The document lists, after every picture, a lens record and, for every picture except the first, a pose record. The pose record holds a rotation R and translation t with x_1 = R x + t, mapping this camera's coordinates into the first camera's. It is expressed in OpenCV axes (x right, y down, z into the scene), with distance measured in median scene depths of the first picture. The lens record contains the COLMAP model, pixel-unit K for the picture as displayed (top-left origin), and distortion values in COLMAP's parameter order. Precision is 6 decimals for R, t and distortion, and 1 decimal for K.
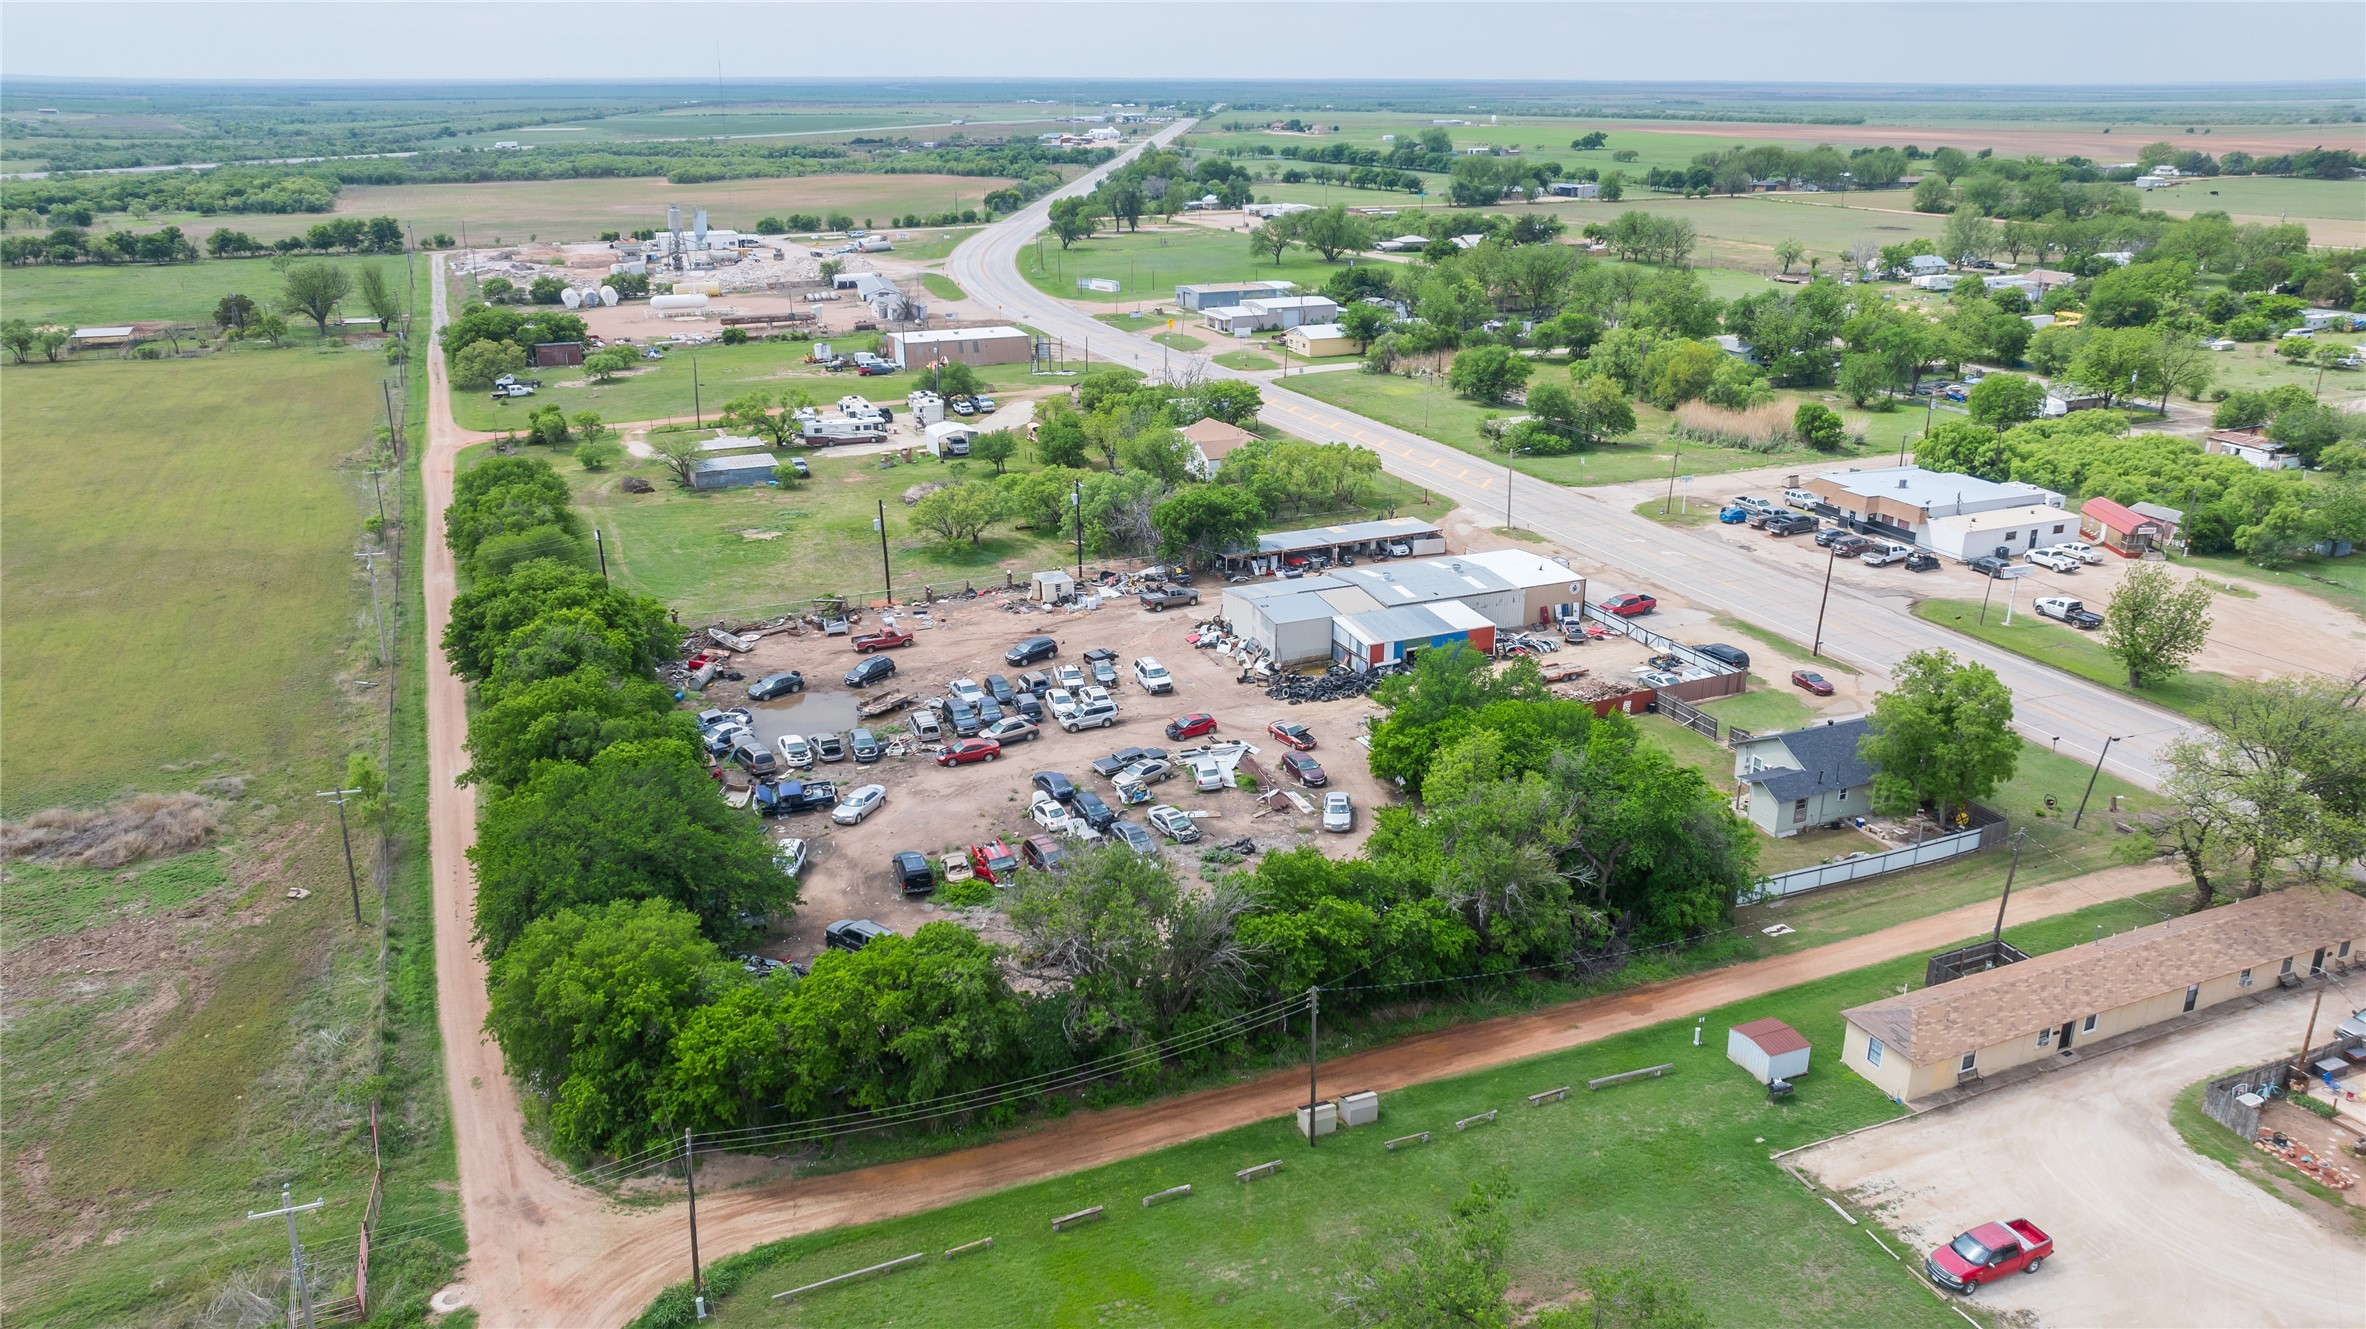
lens RADIAL K [[1647.0, 0, 1183.0], [0, 1647.0, 664.5], [0, 0, 1]] dist [-0.030469, 0.030308]
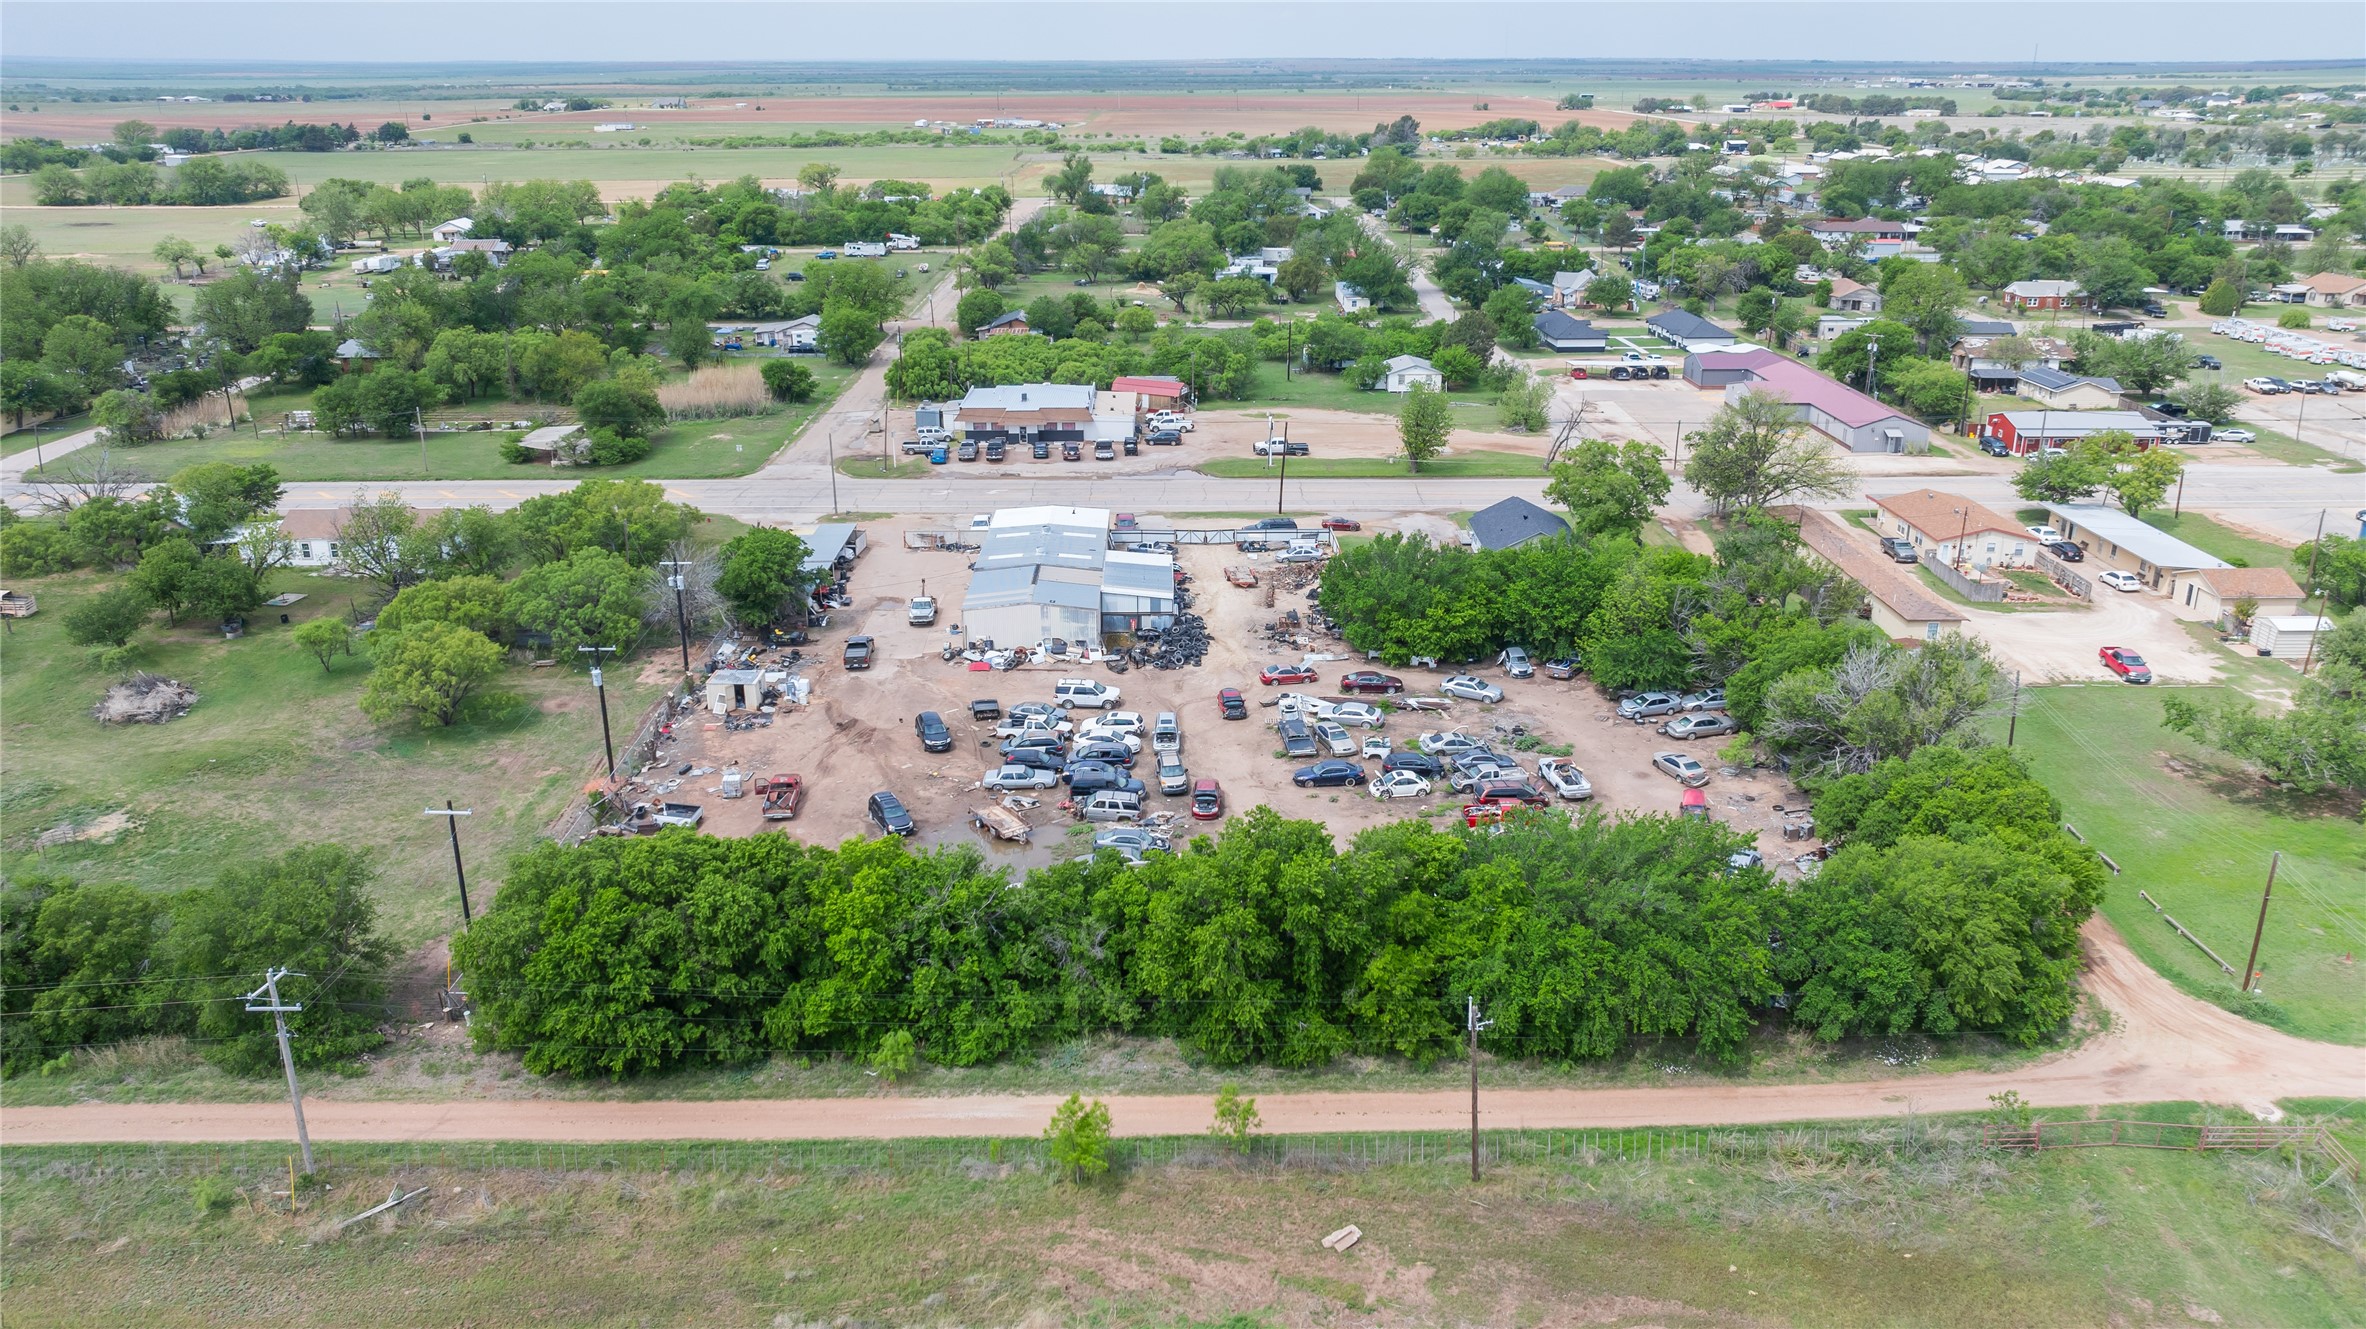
lens RADIAL K [[1712.6, 0, 1191.7], [0, 1712.6, 674.2], [0, 0, 1]] dist [-0.023129, 0.014782]
pose [[0.393576, -0.312515, 0.864542, -0.661140], [0.308706, 0.930762, 0.195916, -0.139248], [-0.865909, 0.189781, 0.462800, 0.415272]]
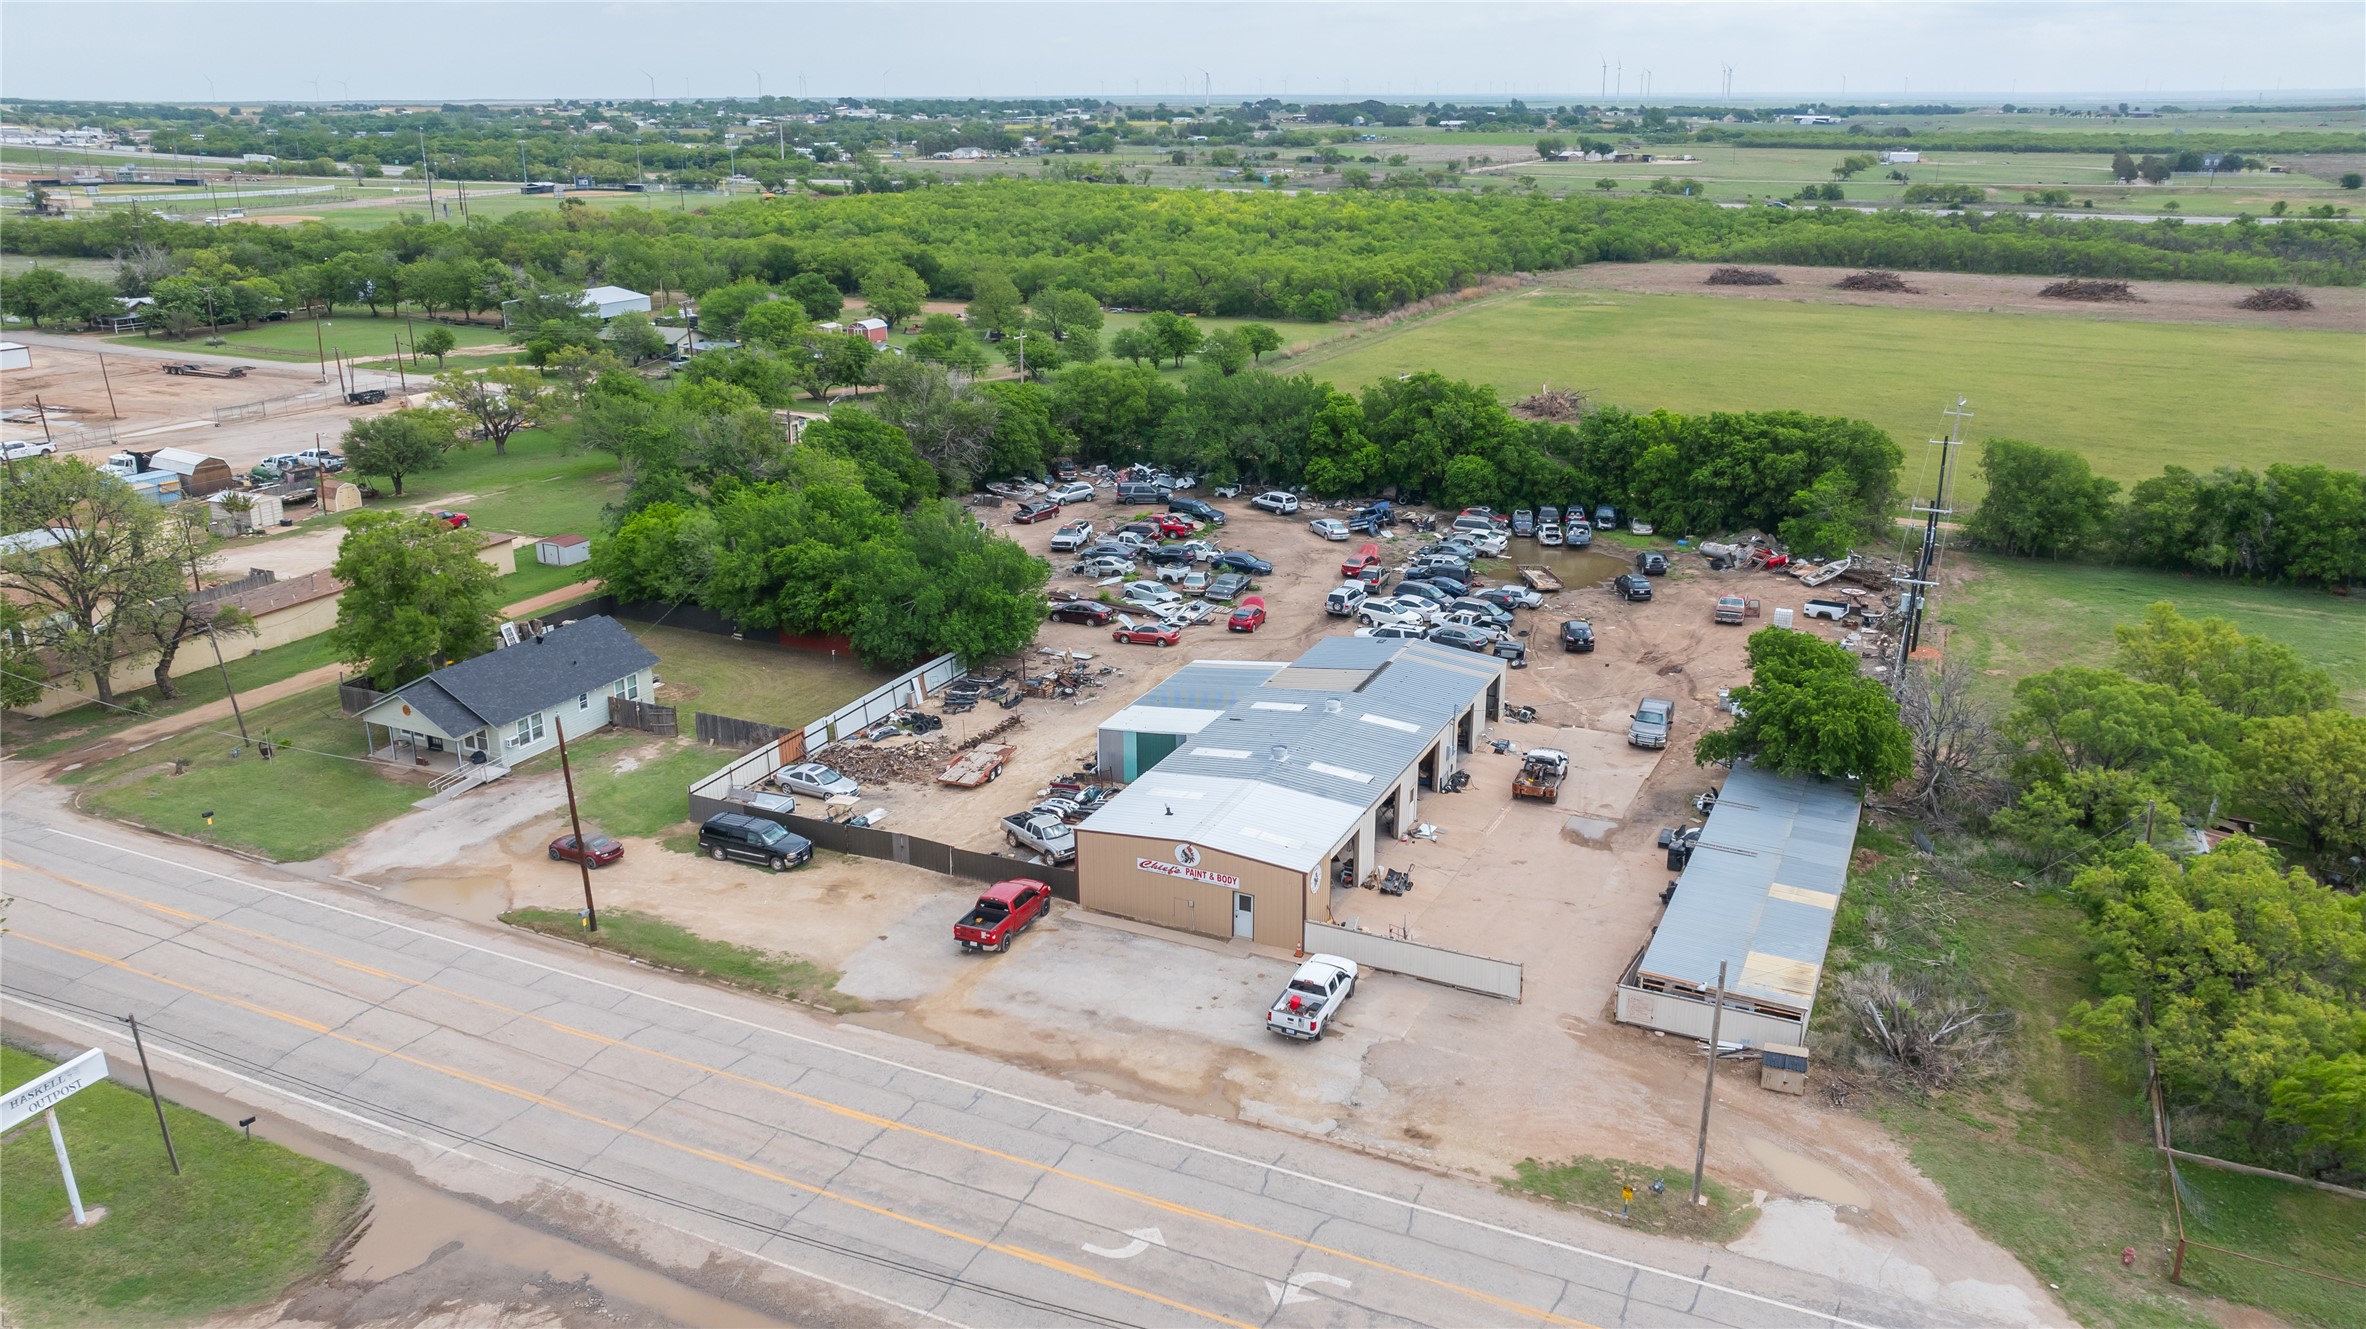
lens RADIAL K [[1735.1, 0, 1173.6], [0, 1735.1, 664.7], [0, 0, 1]] dist [-0.013456, 0.002667]
pose [[-0.761791, 0.204425, -0.614723, 0.479381], [-0.217428, 0.813183, 0.539869, -0.338466], [0.610245, 0.544926, -0.575028, 1.164115]]
